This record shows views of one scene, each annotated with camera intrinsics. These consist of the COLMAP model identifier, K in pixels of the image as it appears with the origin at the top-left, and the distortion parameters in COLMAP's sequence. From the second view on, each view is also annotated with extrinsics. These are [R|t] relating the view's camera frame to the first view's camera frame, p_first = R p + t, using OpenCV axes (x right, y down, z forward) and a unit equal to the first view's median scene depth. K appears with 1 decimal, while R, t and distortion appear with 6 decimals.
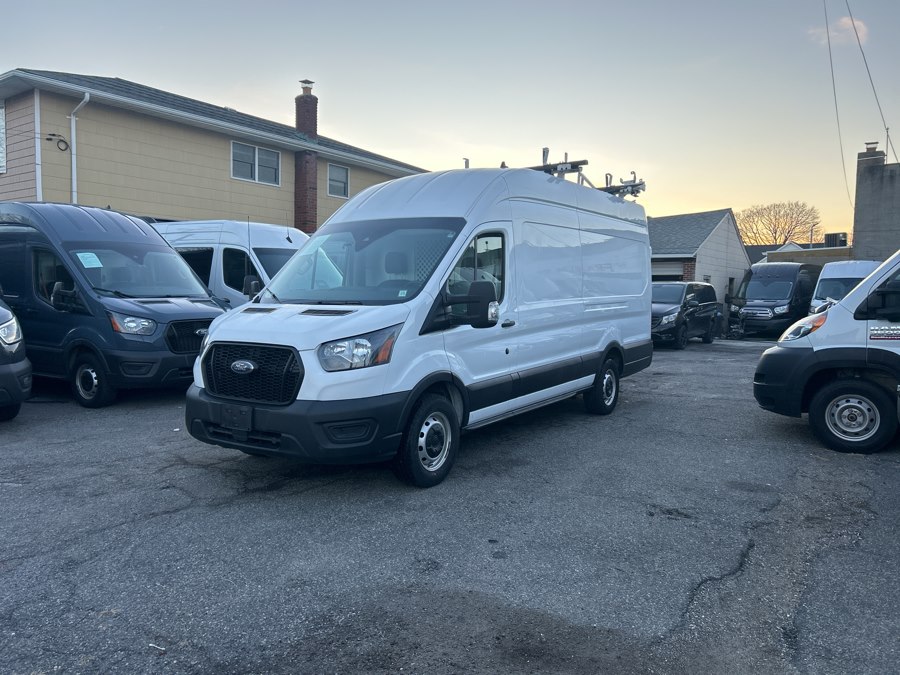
lens RADIAL K [[668.1, 0, 453.9], [0, 668.1, 342.8], [0, 0, 1]] dist [0.012345, -0.028096]
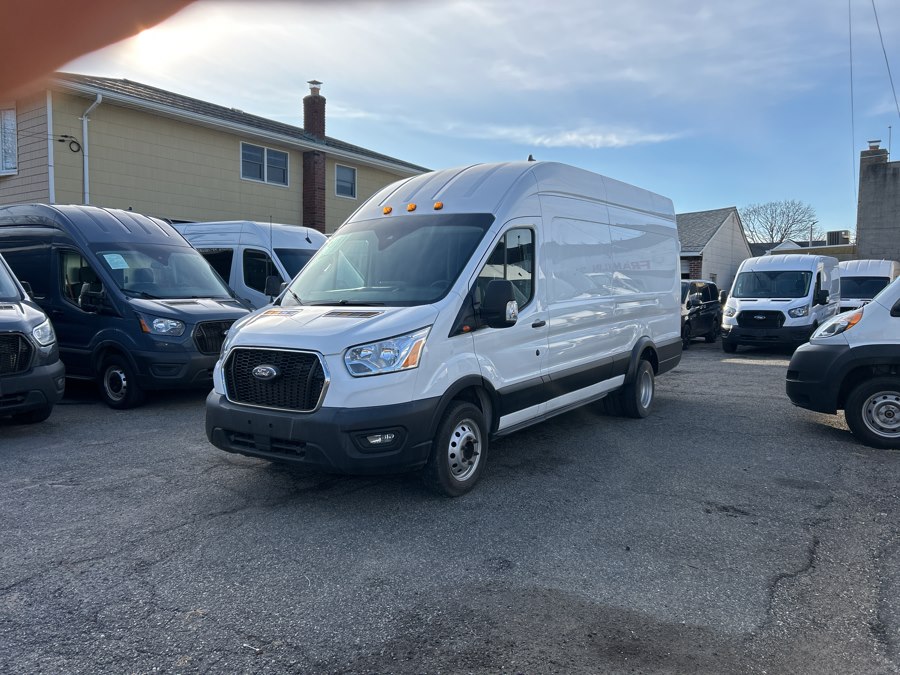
lens RADIAL K [[668.1, 0, 455.0], [0, 668.1, 342.0], [0, 0, 1]] dist [0.012345, -0.028096]
pose [[0.999980, -0.005312, 0.003520, -0.044288], [0.005315, 0.999986, -0.000800, 0.000280], [-0.003516, 0.000819, 0.999993, -0.000782]]
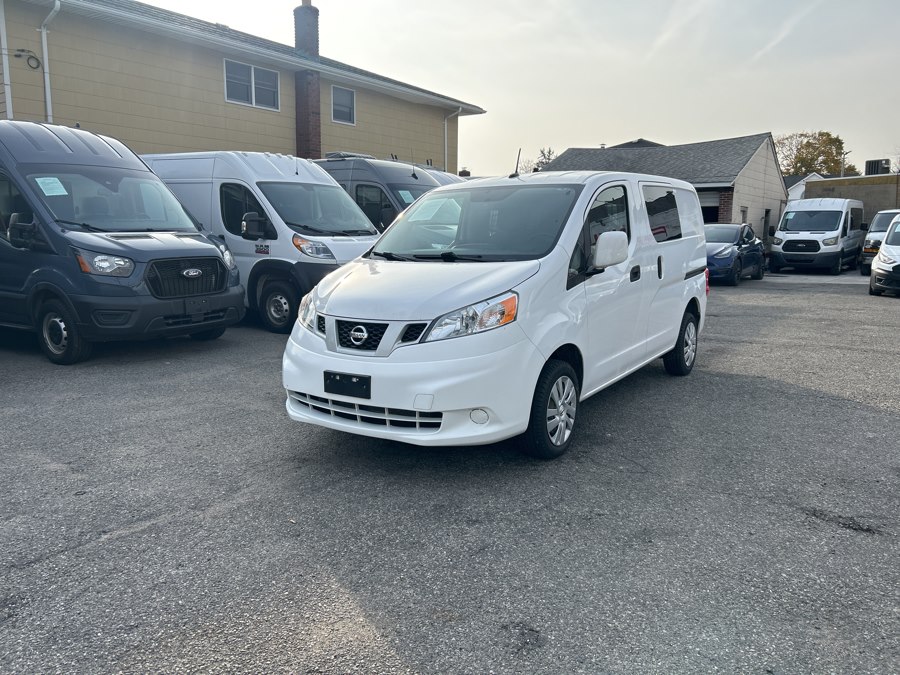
lens RADIAL K [[668.1, 0, 454.9], [0, 668.1, 342.6], [0, 0, 1]] dist [0.012345, -0.028096]
pose [[0.999924, -0.008551, -0.008855, -0.064428], [0.009316, 0.995869, 0.090322, -0.002433], [0.008046, -0.090398, 0.995873, 0.266188]]
